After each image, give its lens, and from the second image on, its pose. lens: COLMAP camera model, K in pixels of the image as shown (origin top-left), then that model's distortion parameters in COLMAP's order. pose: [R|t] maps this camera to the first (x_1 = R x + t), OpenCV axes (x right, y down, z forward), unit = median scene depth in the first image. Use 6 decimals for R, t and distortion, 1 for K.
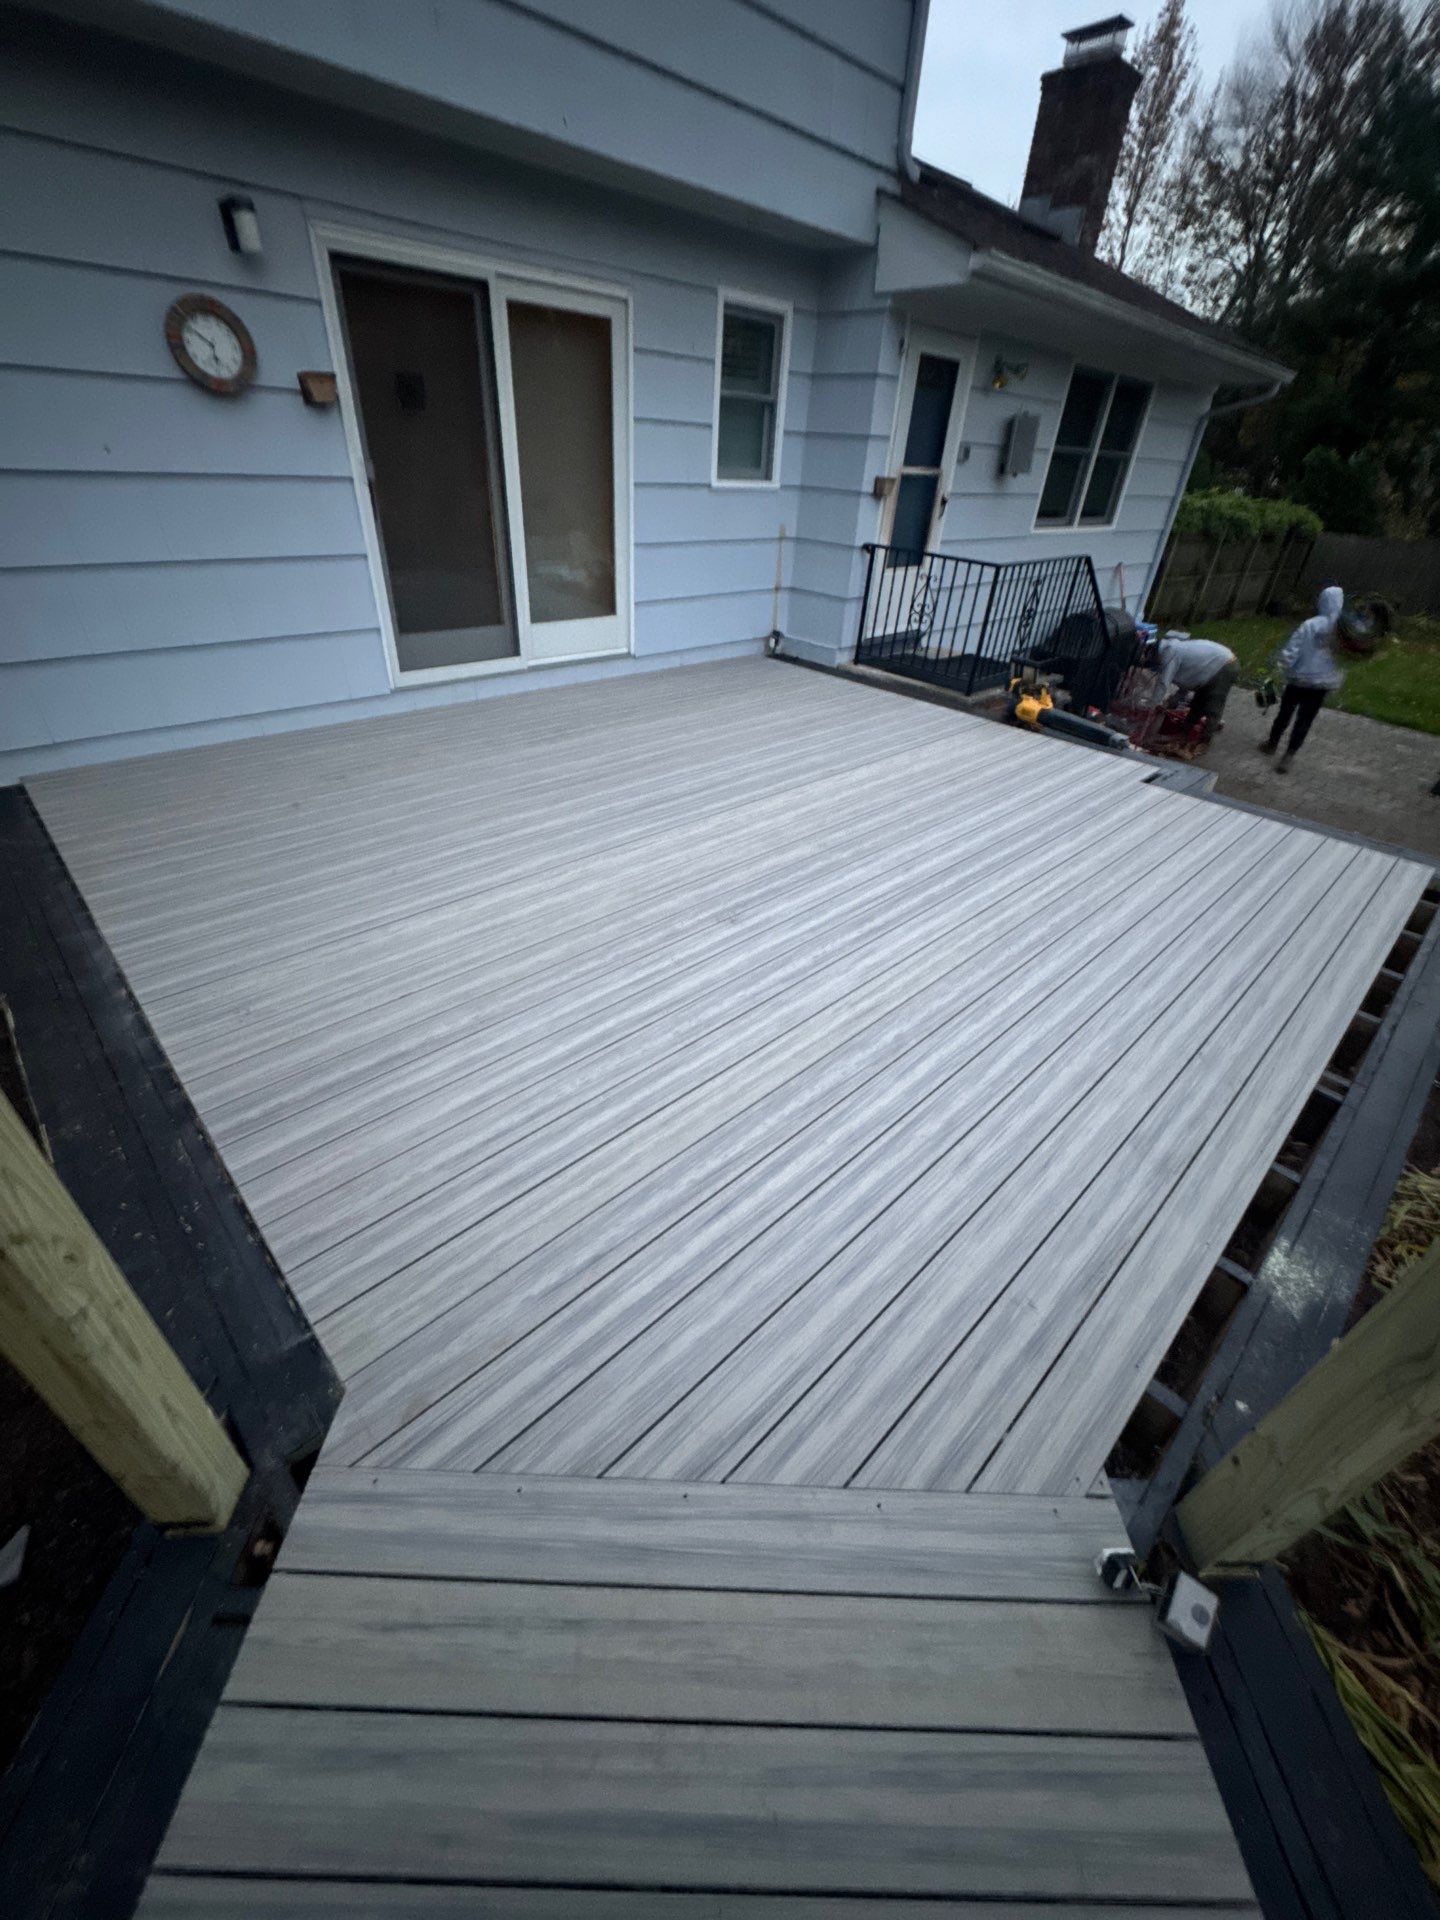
lens RADIAL K [[768.7, 0, 725.1], [0, 768.7, 966.5], [0, 0, 1]] dist [-0.002711, -0.000779]
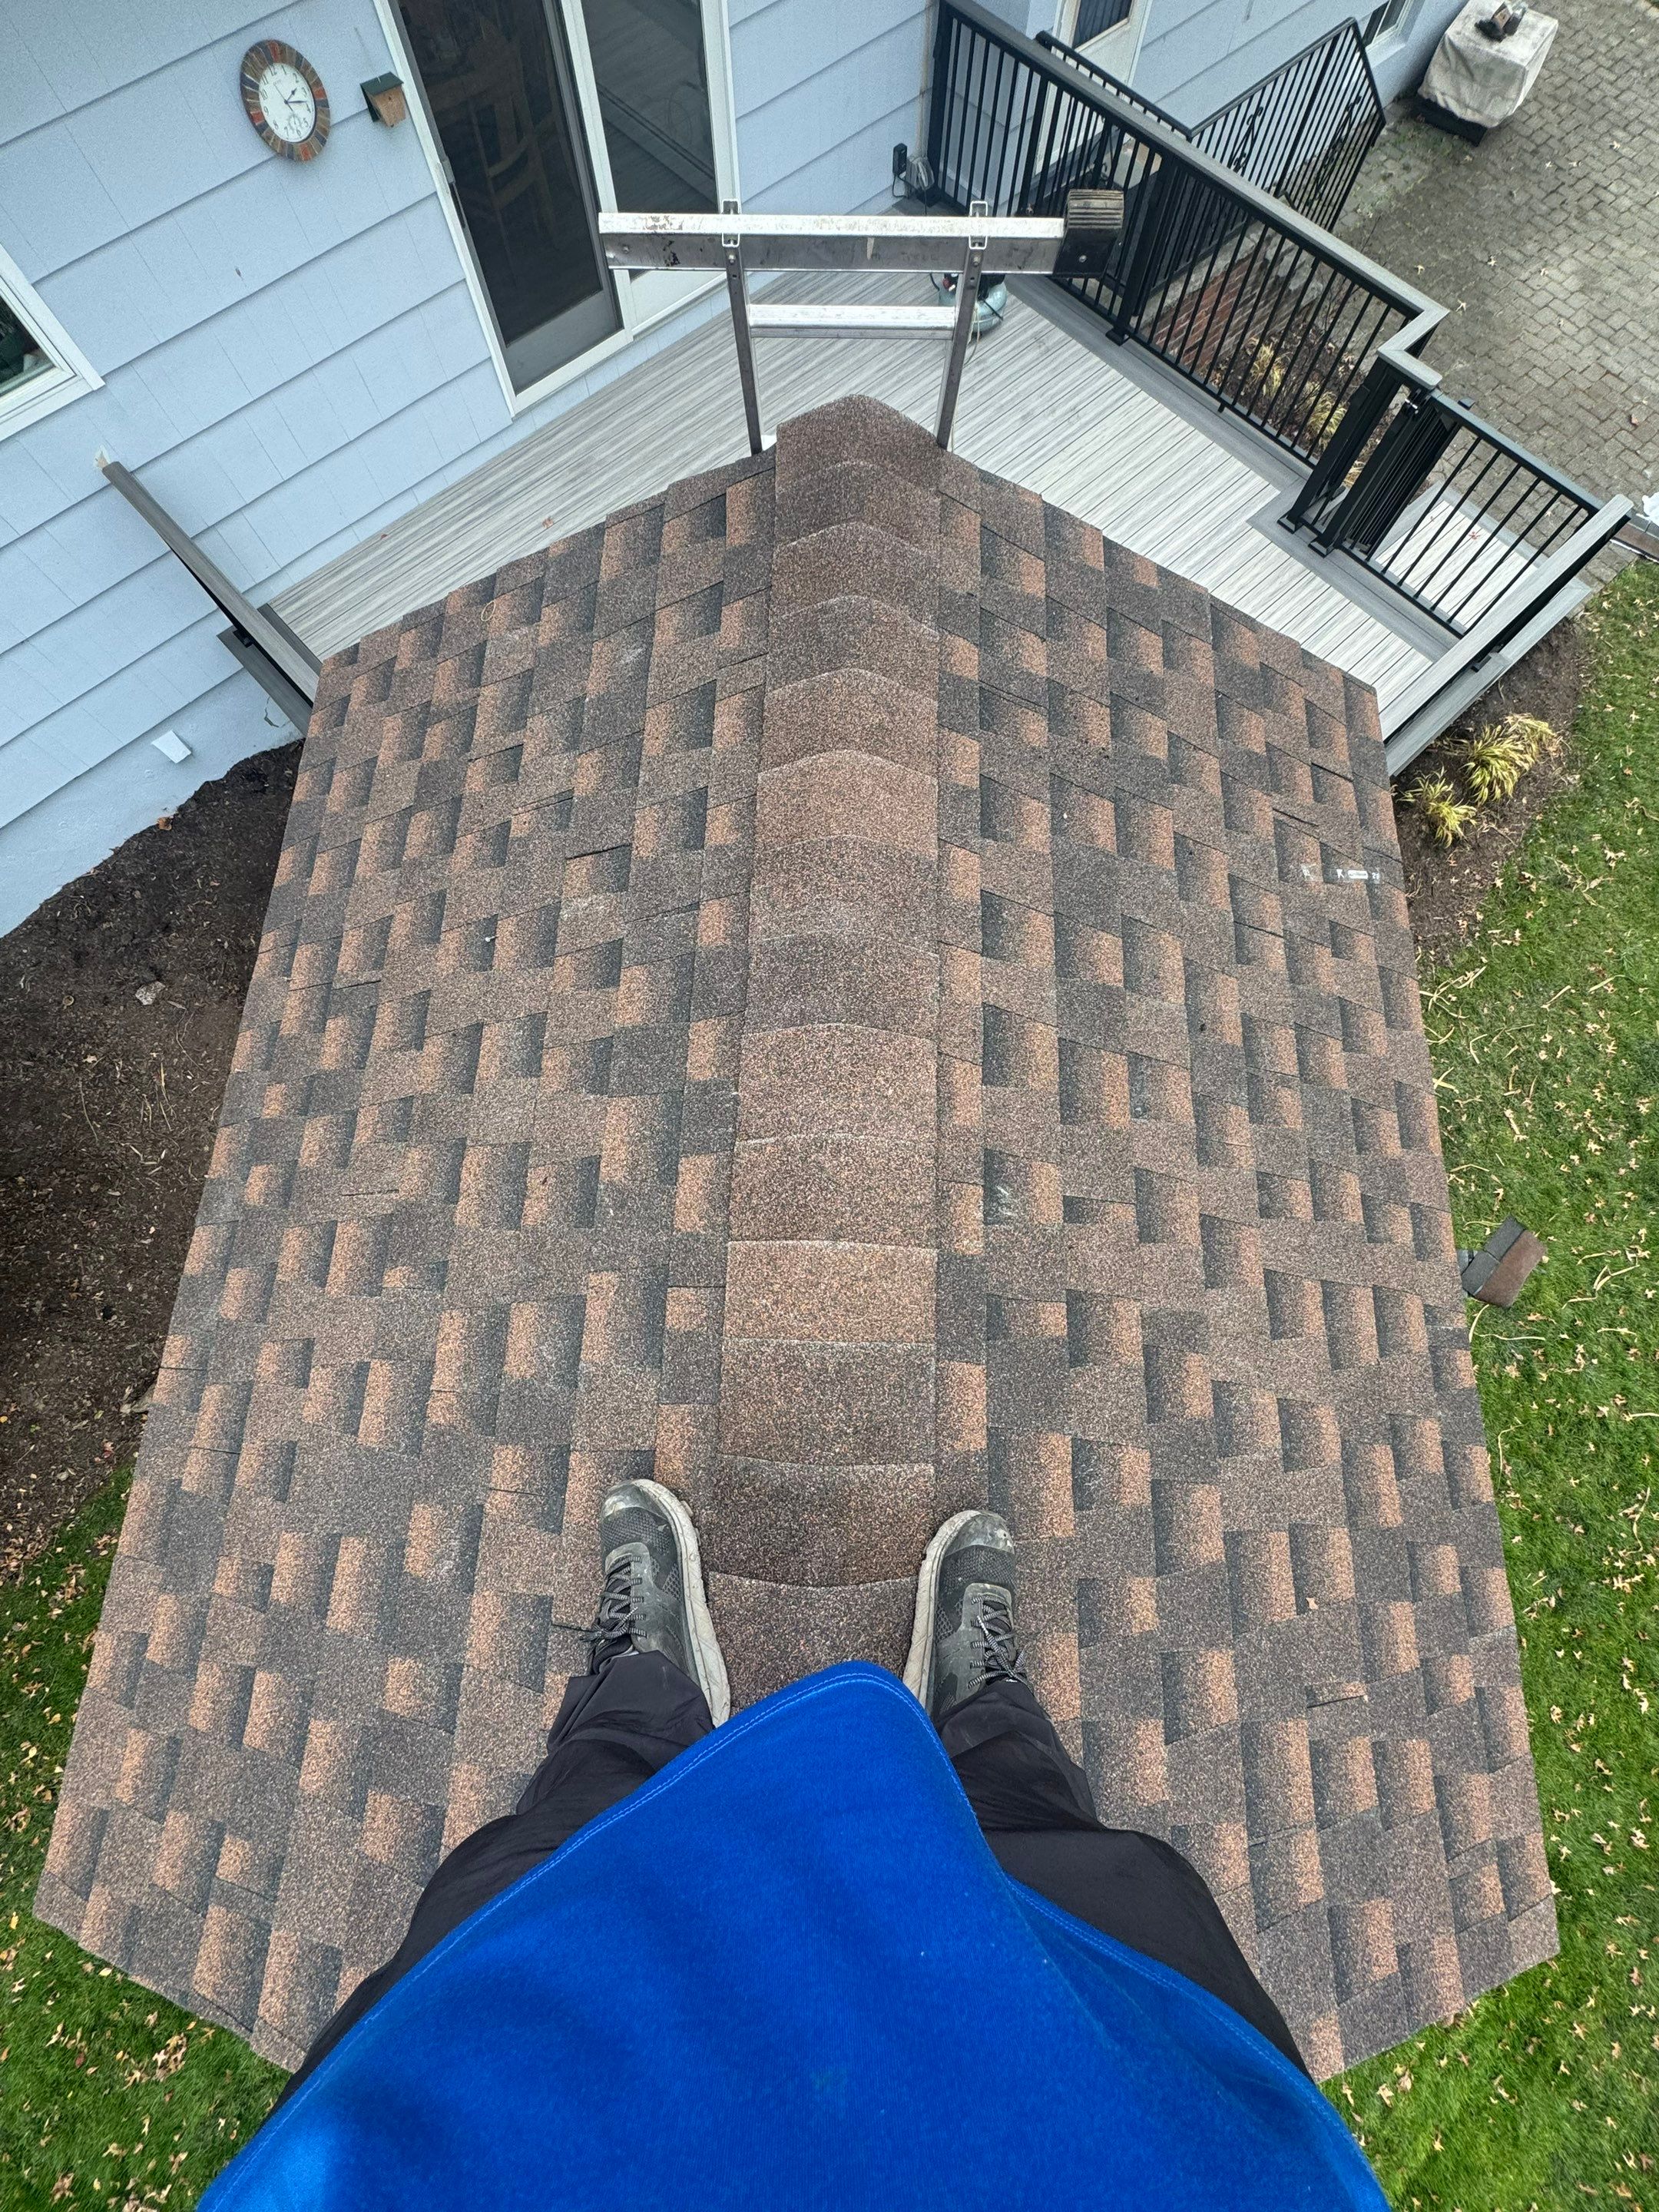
lens RADIAL K [[868.8, 0, 827.7], [0, 868.8, 1103.2], [0, 0, 1]] dist [-0.000772, -0.000161]
pose [[0.997998, 0.017319, -0.060836, 0.074999], [0.025722, 0.767551, 0.640471, -0.483104], [0.057787, -0.640753, 0.765569, -0.513868]]
